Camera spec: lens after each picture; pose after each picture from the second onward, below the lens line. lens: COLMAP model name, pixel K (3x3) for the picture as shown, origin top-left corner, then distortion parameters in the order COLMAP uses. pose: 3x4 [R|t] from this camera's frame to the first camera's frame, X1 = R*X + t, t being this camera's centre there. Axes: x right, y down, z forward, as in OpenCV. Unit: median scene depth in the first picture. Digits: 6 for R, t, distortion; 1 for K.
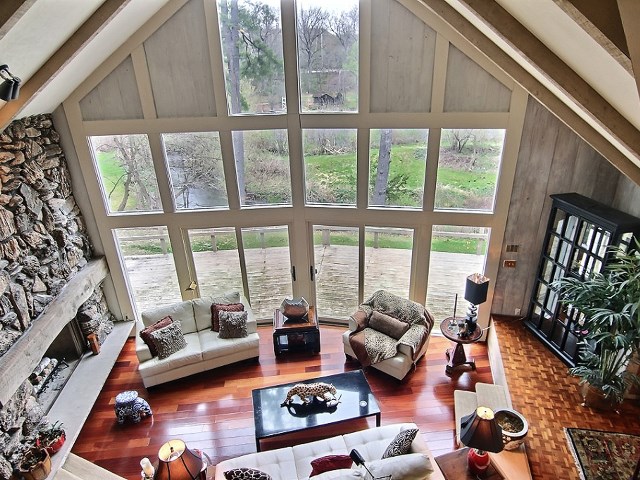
lens RADIAL K [[405.6, 0, 320.0], [0, 405.6, 240.0], [0, 0, 1]] dist [-0.000261, -0.003915]
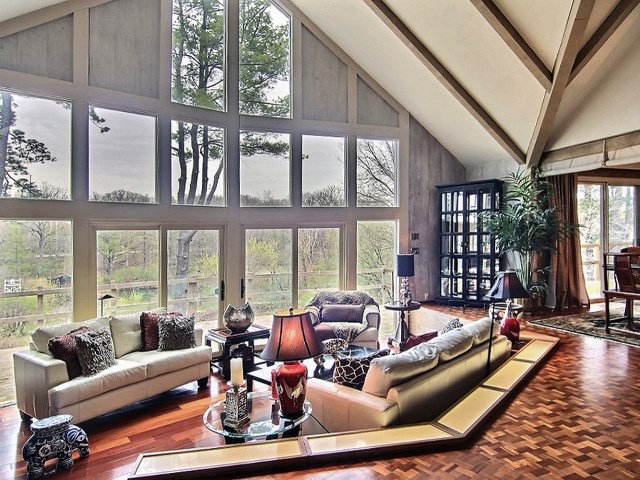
lens RADIAL K [[405.6, 0, 320.0], [0, 405.6, 240.0], [0, 0, 1]] dist [-0.000261, -0.003915]
pose [[0.839628, 0.016796, 0.542901, -0.464263], [0.211175, 0.910792, -0.354772, 0.431249], [-0.500429, 0.412524, 0.761180, 0.223870]]
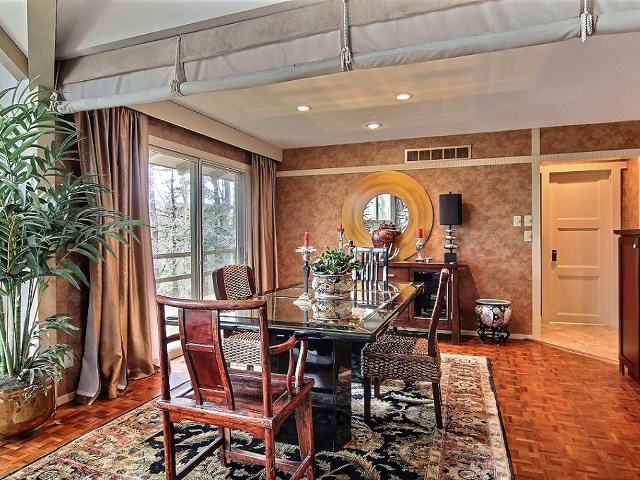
lens RADIAL K [[405.6, 0, 320.0], [0, 405.6, 240.0], [0, 0, 1]] dist [-0.000261, -0.003915]
pose [[0.134797, 0.015908, 0.990746, 0.196152], [0.418874, 0.905223, -0.071525, 0.318915], [-0.897984, 0.424639, 0.115358, 0.420789]]
